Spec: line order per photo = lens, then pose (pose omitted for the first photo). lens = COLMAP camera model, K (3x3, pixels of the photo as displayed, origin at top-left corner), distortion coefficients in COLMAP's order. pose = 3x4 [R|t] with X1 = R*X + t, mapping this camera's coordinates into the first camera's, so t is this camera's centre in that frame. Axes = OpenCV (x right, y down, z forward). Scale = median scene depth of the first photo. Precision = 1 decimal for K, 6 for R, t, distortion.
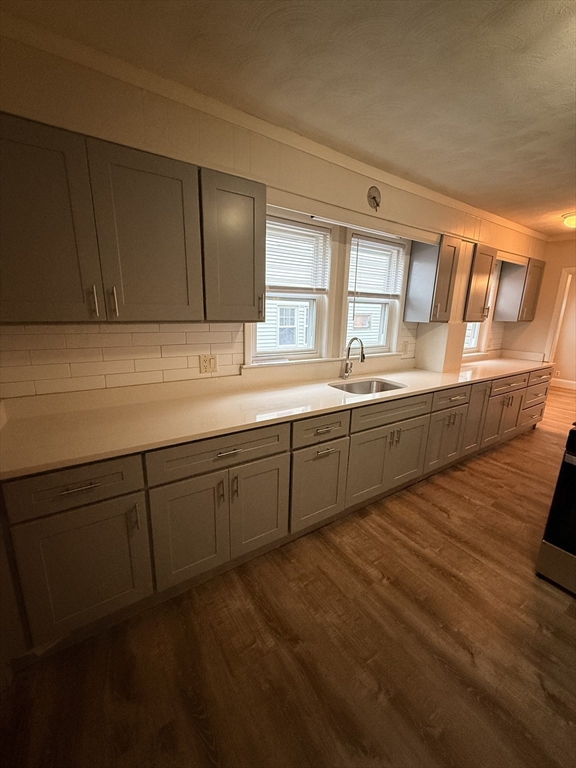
lens RADIAL K [[305.5, 0, 287.1], [0, 305.5, 381.9], [0, 0, 1]] dist [-0.000727, 0.000181]
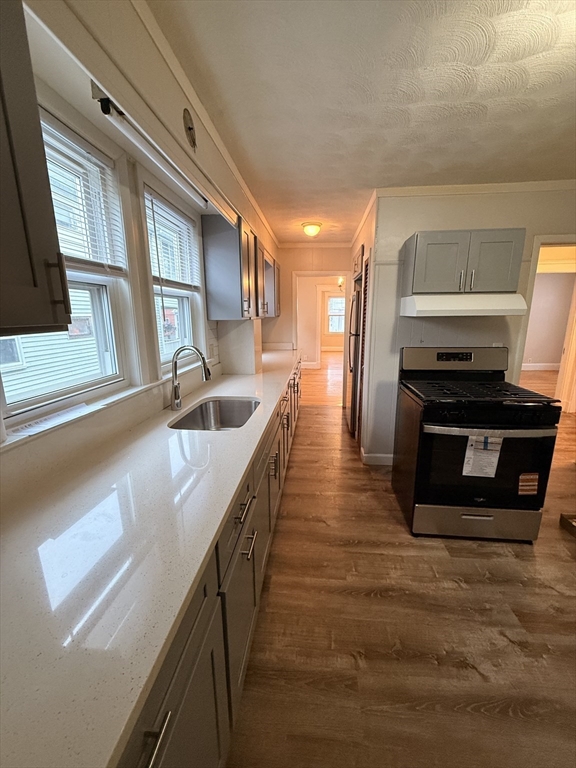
lens RADIAL K [[305.5, 0, 287.9], [0, 305.5, 383.3], [0, 0, 1]] dist [-0.000727, 0.000181]
pose [[0.626638, -0.198383, 0.753637, -0.187673], [0.200408, 0.975555, 0.090164, -0.099905], [-0.753102, 0.094534, 0.651077, 0.500573]]
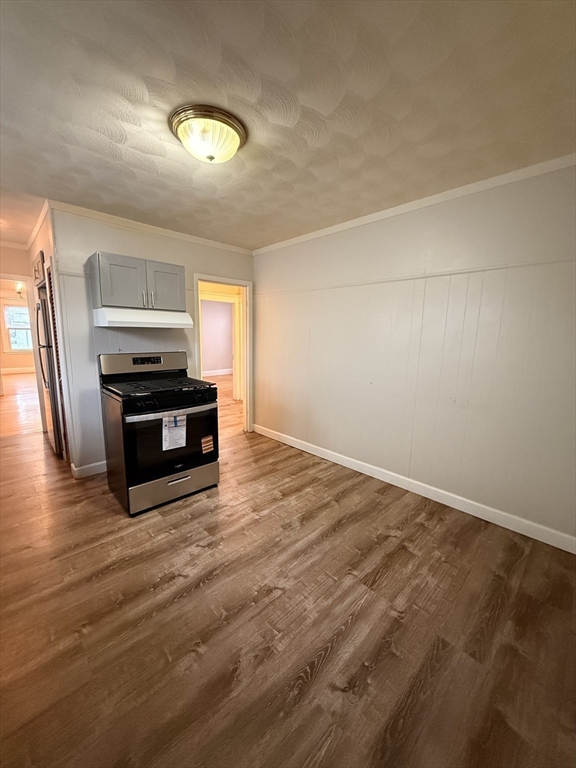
lens RADIAL K [[305.5, 0, 287.1], [0, 305.5, 383.1], [0, 0, 1]] dist [-0.000727, 0.000181]
pose [[-0.181274, -0.182213, 0.966405, -0.387432], [0.203129, 0.954557, 0.218081, -0.045471], [-0.962226, 0.235837, -0.136024, 0.369978]]
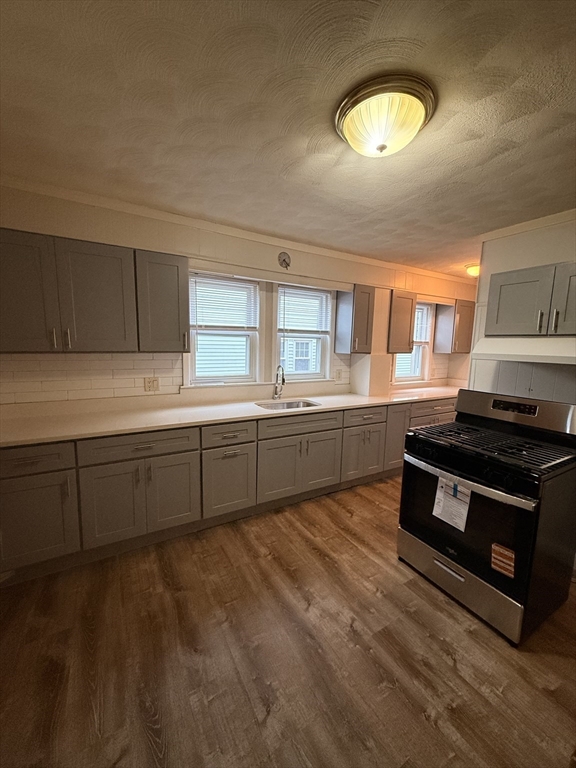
lens RADIAL K [[305.5, 0, 288.1], [0, 305.5, 382.2], [0, 0, 1]] dist [-0.000727, 0.000181]
pose [[0.998715, 0.006146, -0.050300, 0.389877], [-0.011323, 0.994586, -0.103297, 0.060103], [0.049393, 0.103733, 0.993378, -0.266487]]
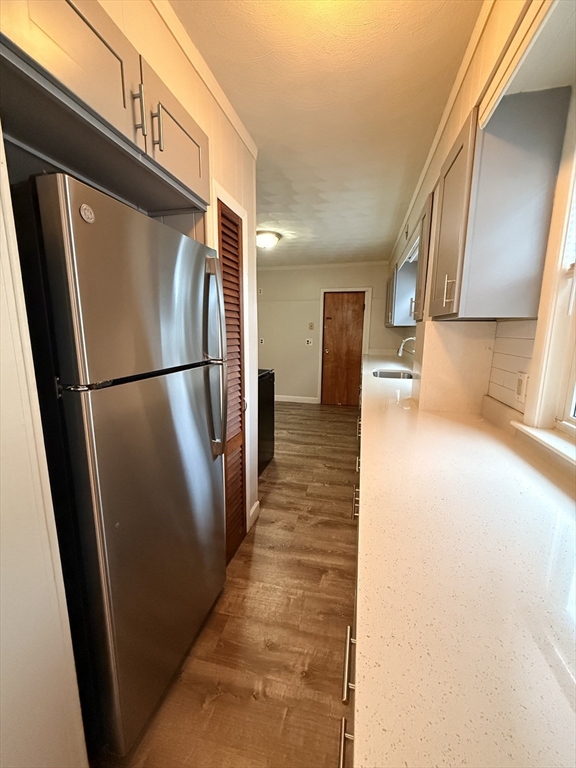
lens RADIAL K [[305.5, 0, 289.5], [0, 305.5, 381.9], [0, 0, 1]] dist [-0.000727, 0.000181]
pose [[-0.728621, 0.087453, -0.679311, 1.737644], [-0.183086, 0.930855, 0.316211, -0.338148], [0.659993, 0.354770, -0.662229, 1.888043]]
